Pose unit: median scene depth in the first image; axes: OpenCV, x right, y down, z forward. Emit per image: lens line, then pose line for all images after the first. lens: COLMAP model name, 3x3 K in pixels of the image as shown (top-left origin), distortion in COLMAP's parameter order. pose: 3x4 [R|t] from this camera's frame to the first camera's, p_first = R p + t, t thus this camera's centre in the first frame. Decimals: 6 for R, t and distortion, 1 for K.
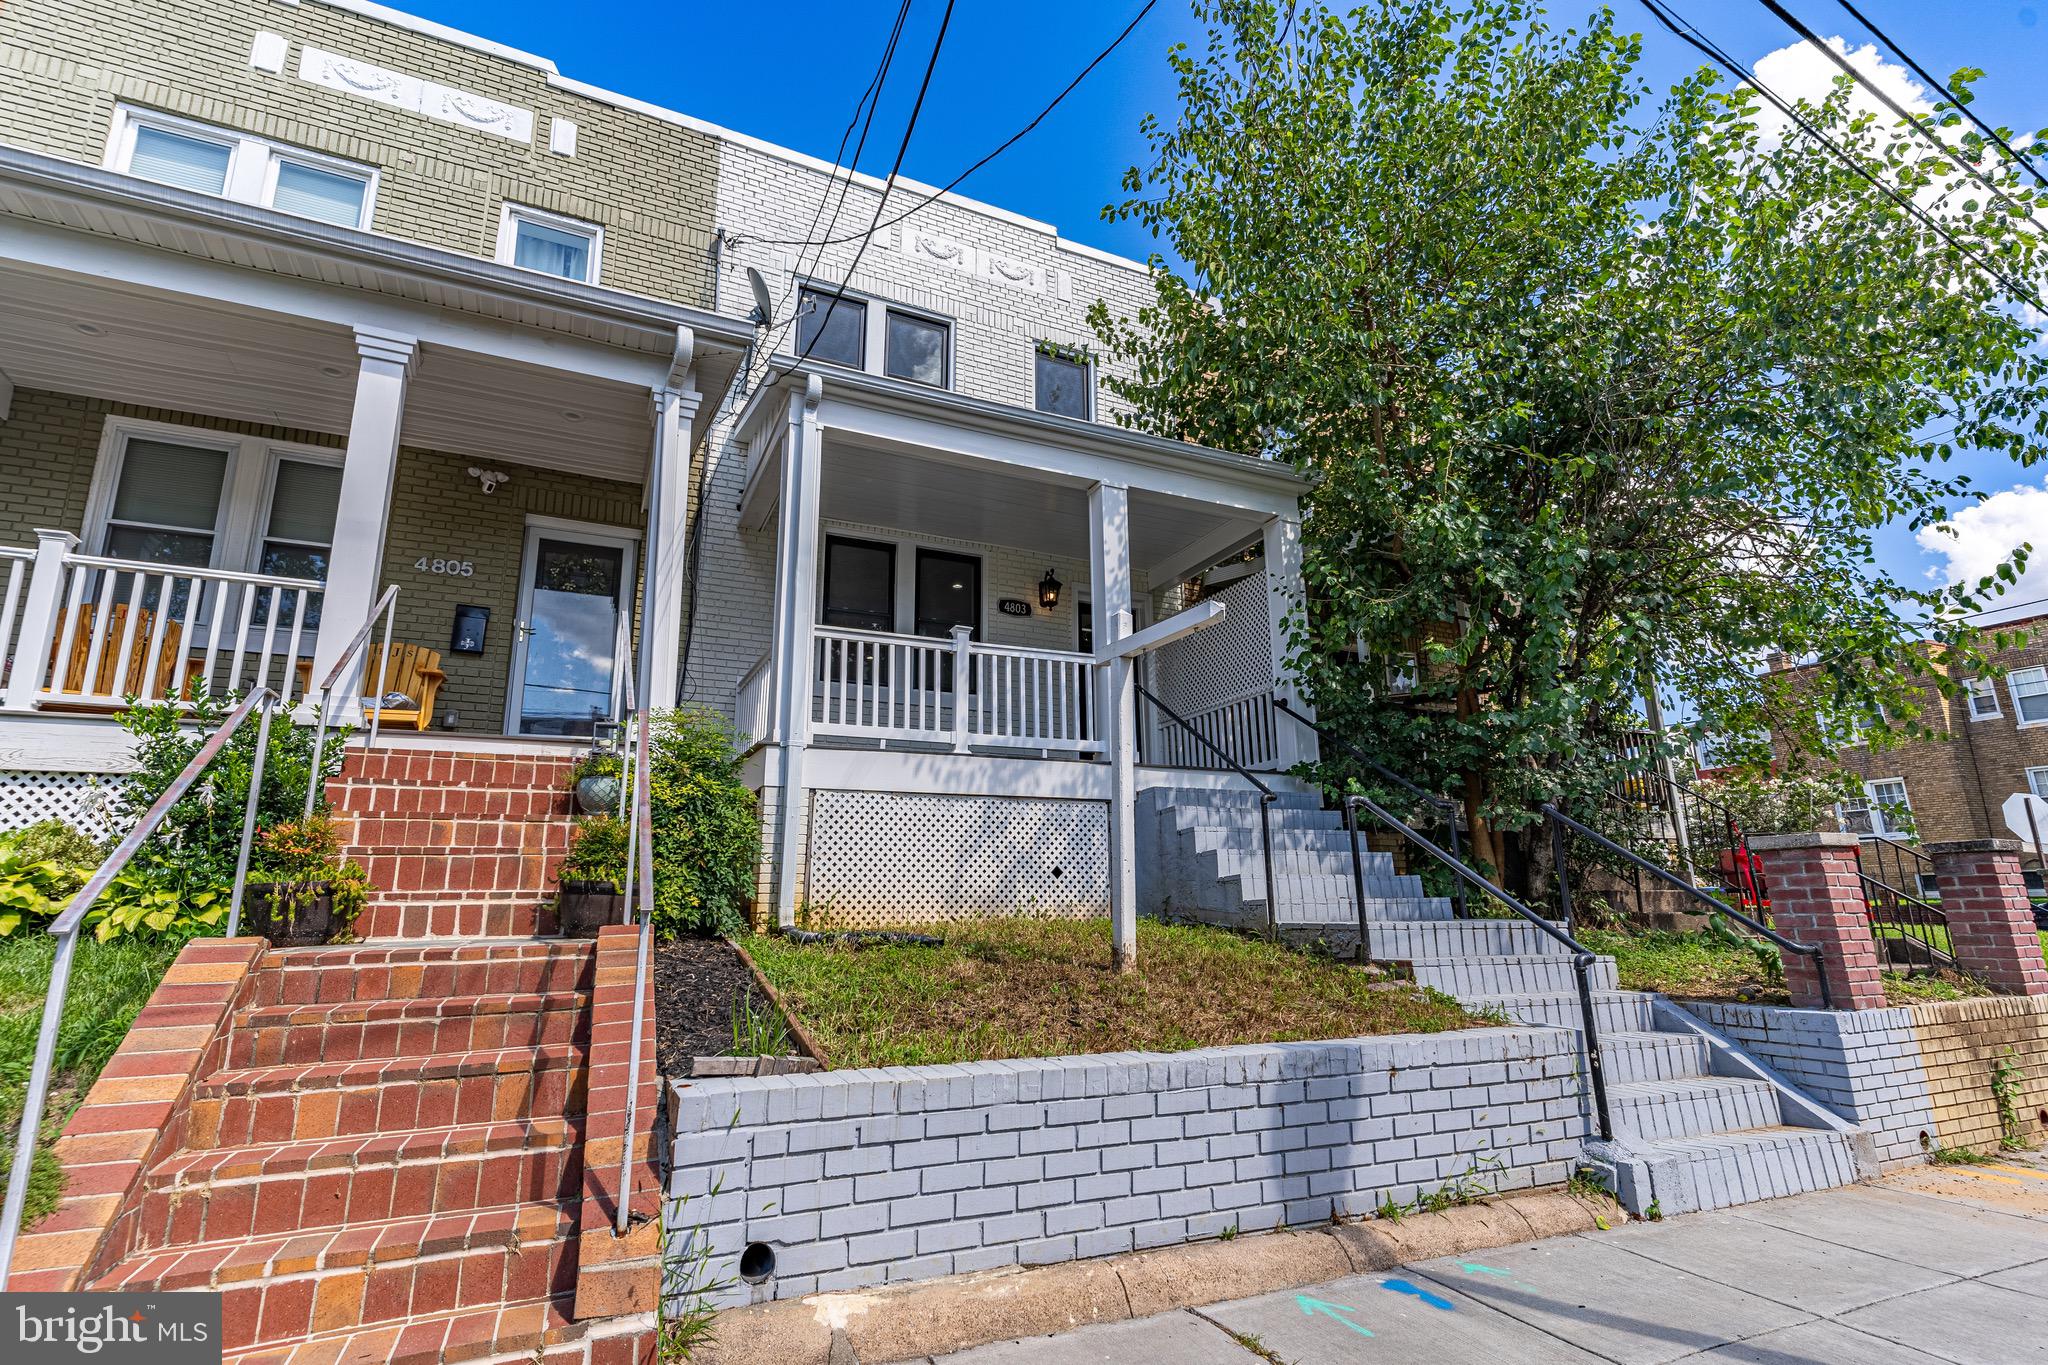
lens RADIAL K [[994.9, 0, 1024.0], [0, 994.9, 677.9], [0, 0, 1]] dist [0.014191, 0.000224]
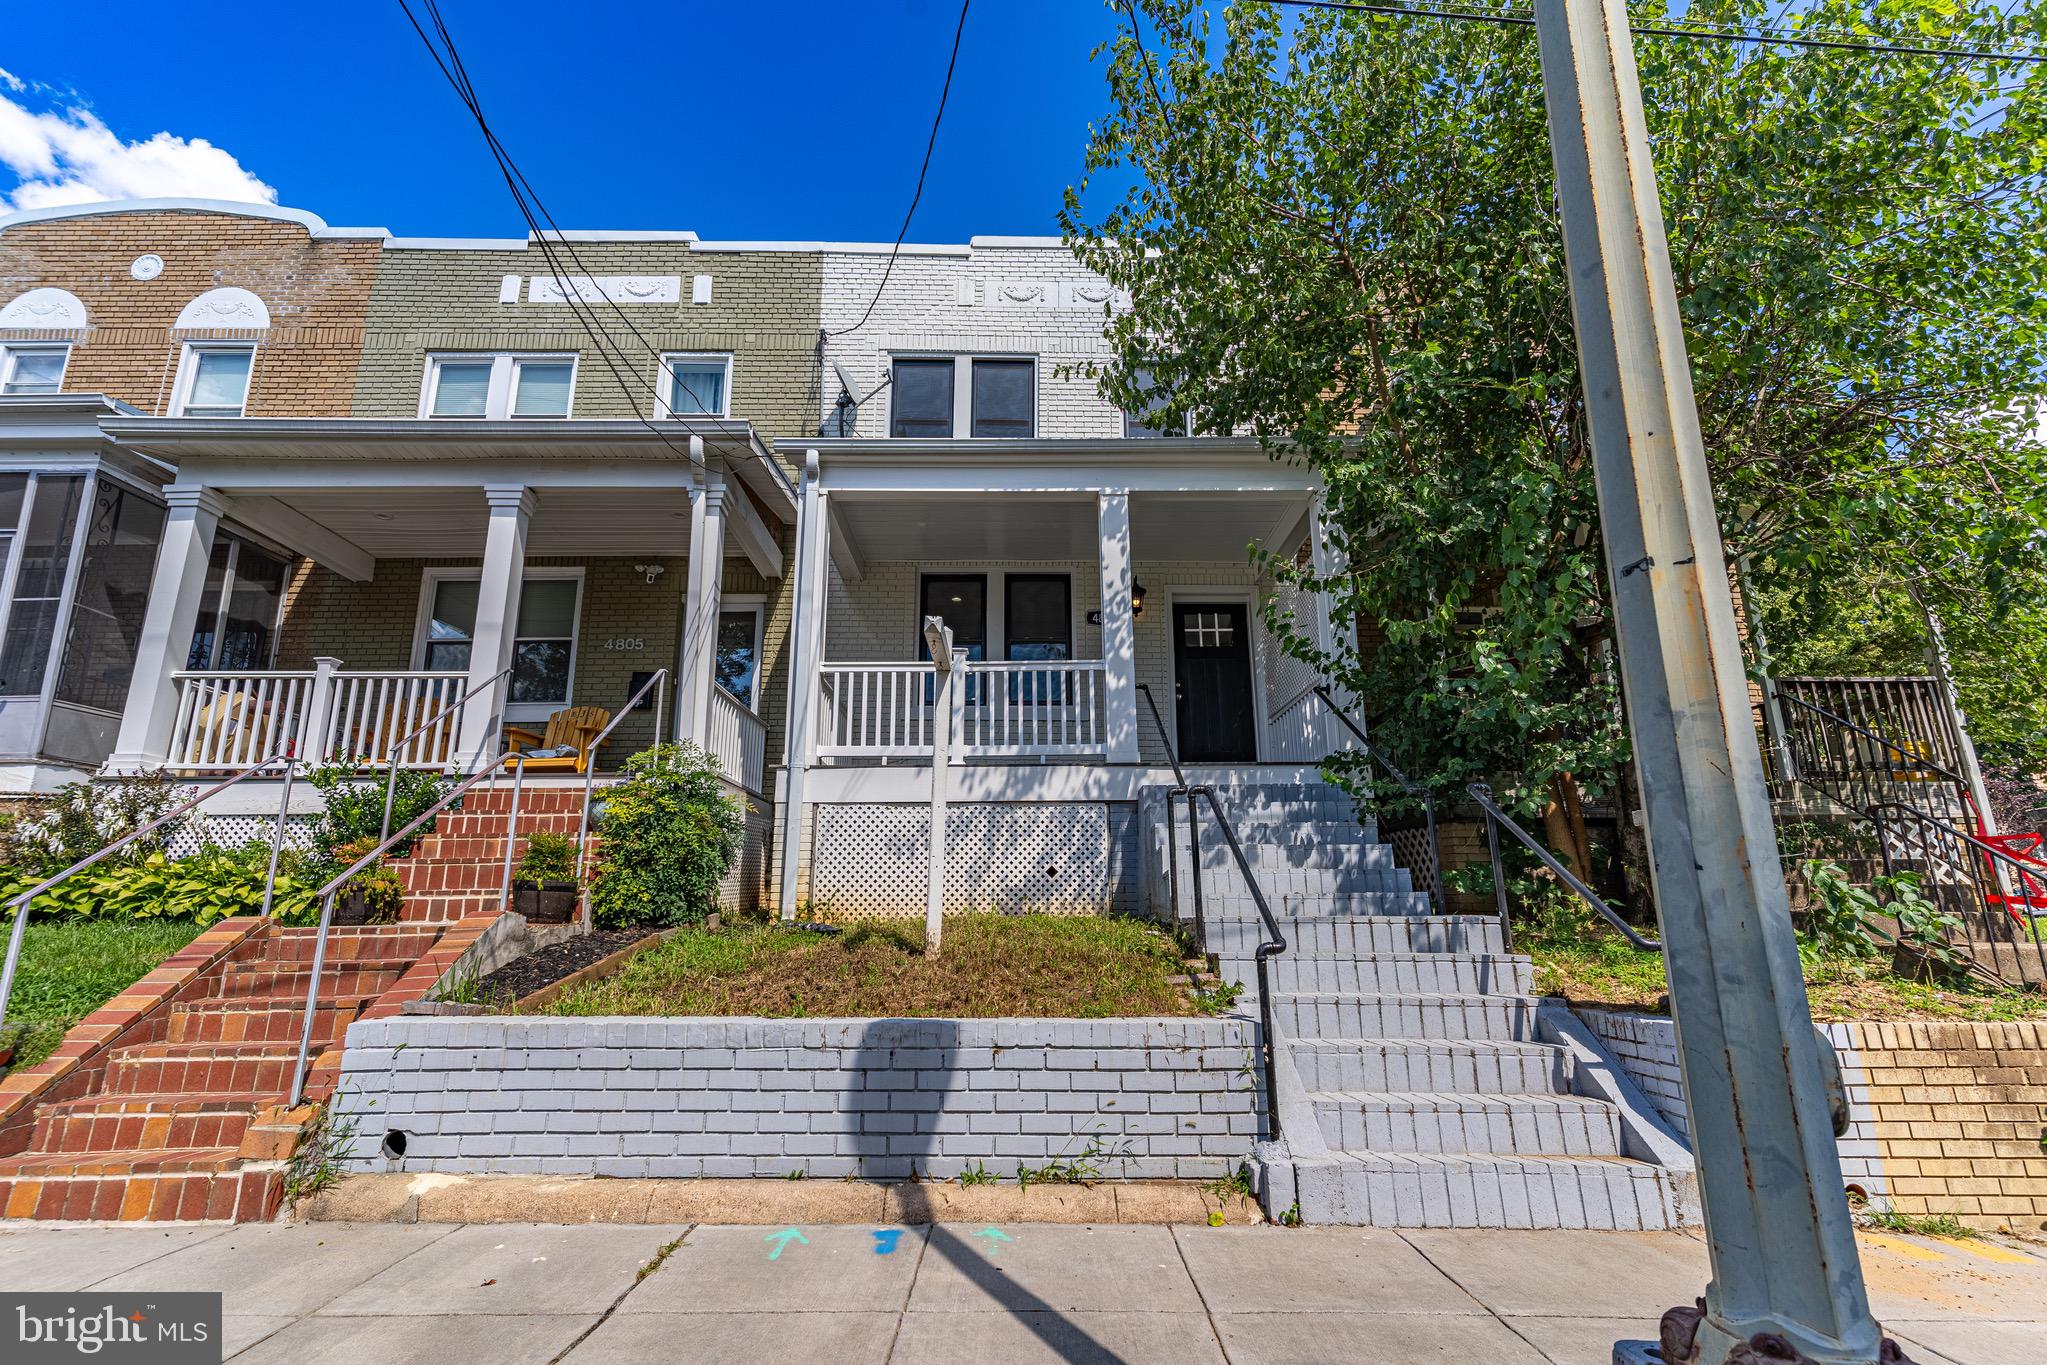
lens RADIAL K [[995.9, 0, 1020.0], [0, 995.9, 673.0], [0, 0, 1]] dist [0.012669, 0.000136]
pose [[0.908718, -0.097249, -0.405924, 0.502882], [0.091046, 0.995245, -0.034616, 0.021925], [0.407360, -0.005502, 0.913251, 0.029214]]
